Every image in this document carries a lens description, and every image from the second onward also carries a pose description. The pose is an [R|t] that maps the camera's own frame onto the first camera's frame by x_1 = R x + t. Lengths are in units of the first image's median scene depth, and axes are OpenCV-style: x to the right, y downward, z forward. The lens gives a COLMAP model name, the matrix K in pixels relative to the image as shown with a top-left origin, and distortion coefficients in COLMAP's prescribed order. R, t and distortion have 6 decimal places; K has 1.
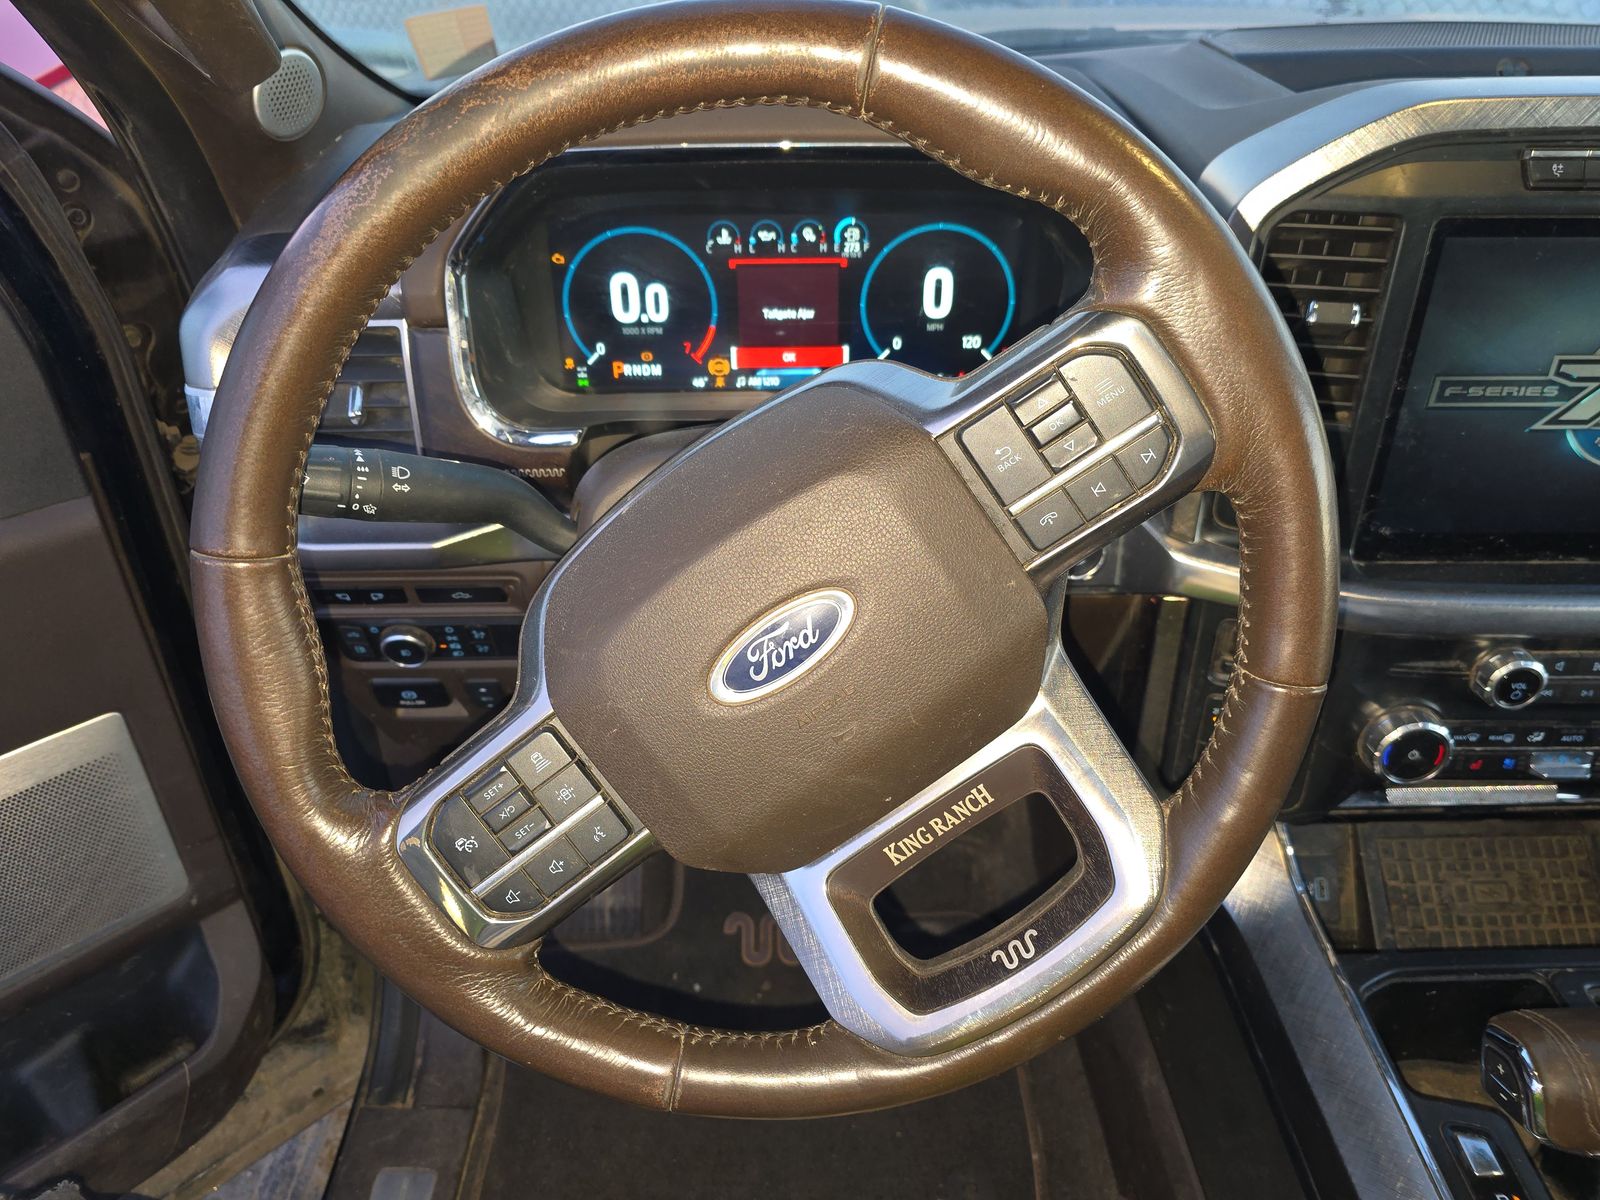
lens RADIAL K [[1060.0, 0, 800.1], [0, 1060.0, 608.5], [0, 0, 1]] dist [0.011936, 0.004511]
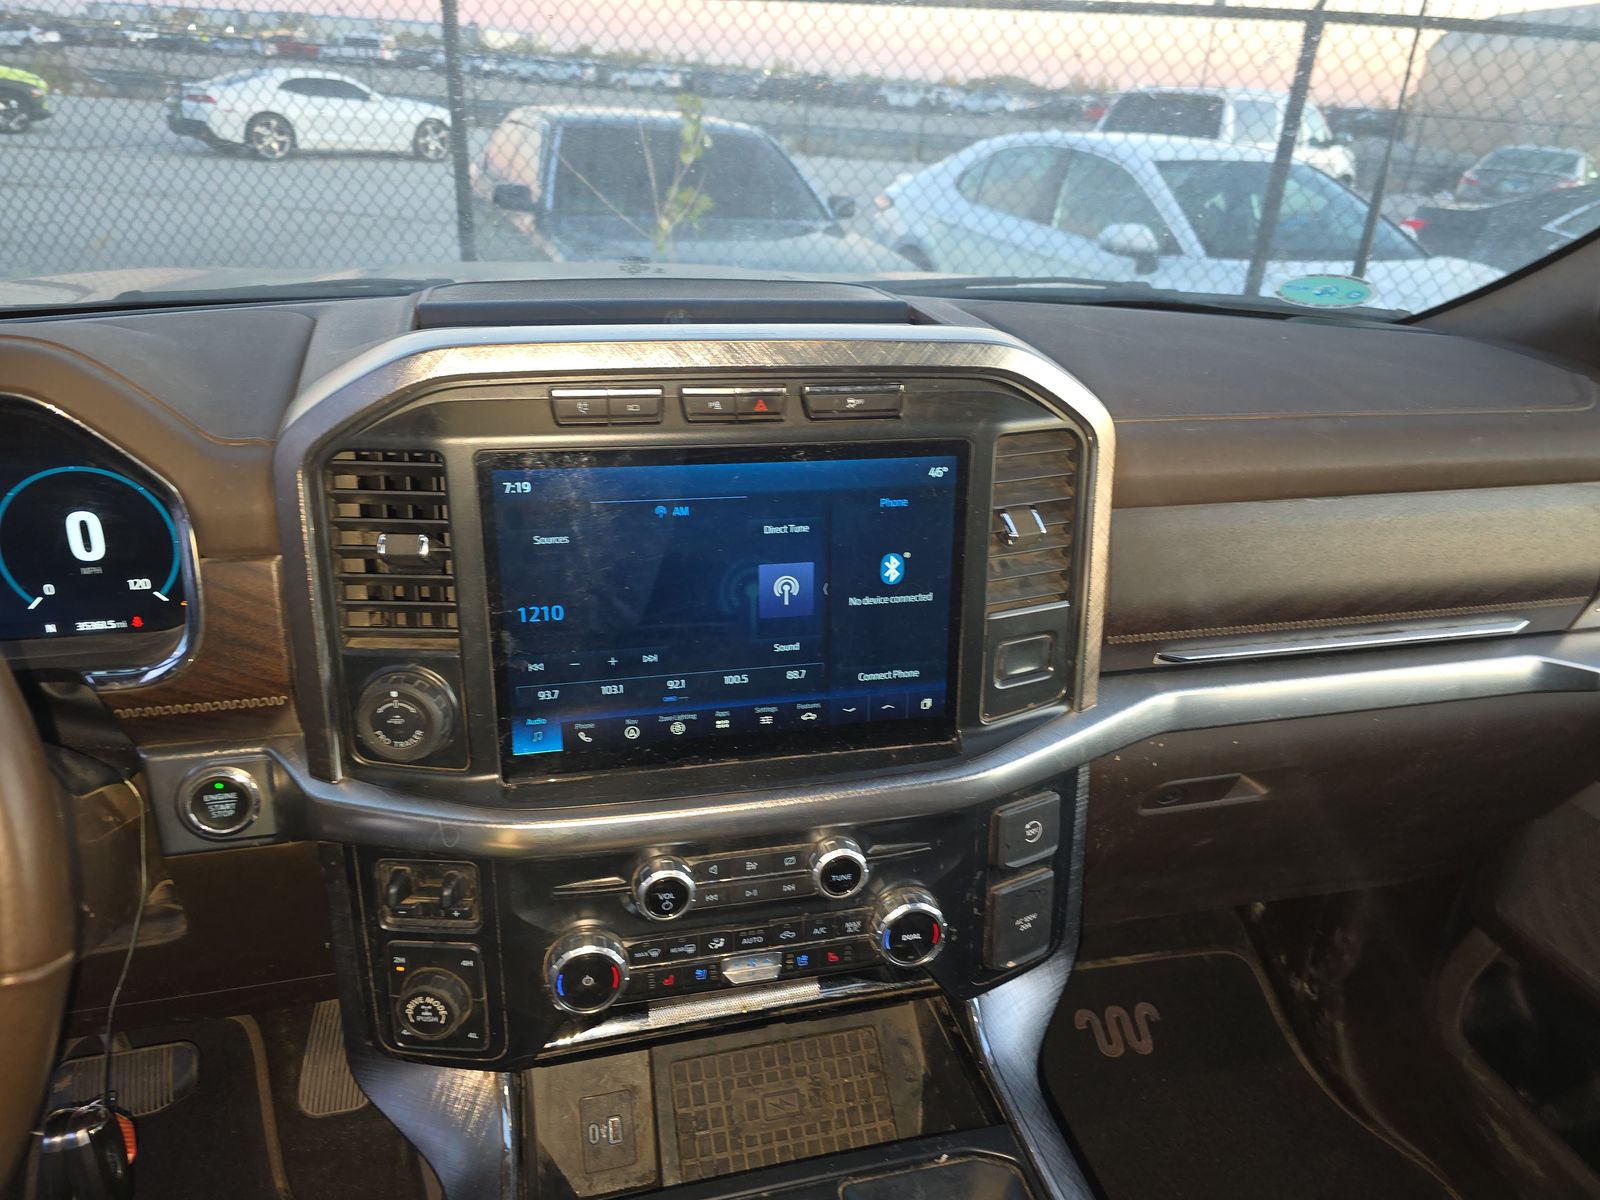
lens RADIAL K [[1060.0, 0, 794.6], [0, 1060.0, 602.3], [0, 0, 1]] dist [0.011936, 0.004511]
pose [[0.975401, -0.061313, 0.211742, 0.486750], [0.101317, 0.977766, -0.183598, -0.001272], [-0.195777, 0.200534, 0.959926, -0.021331]]
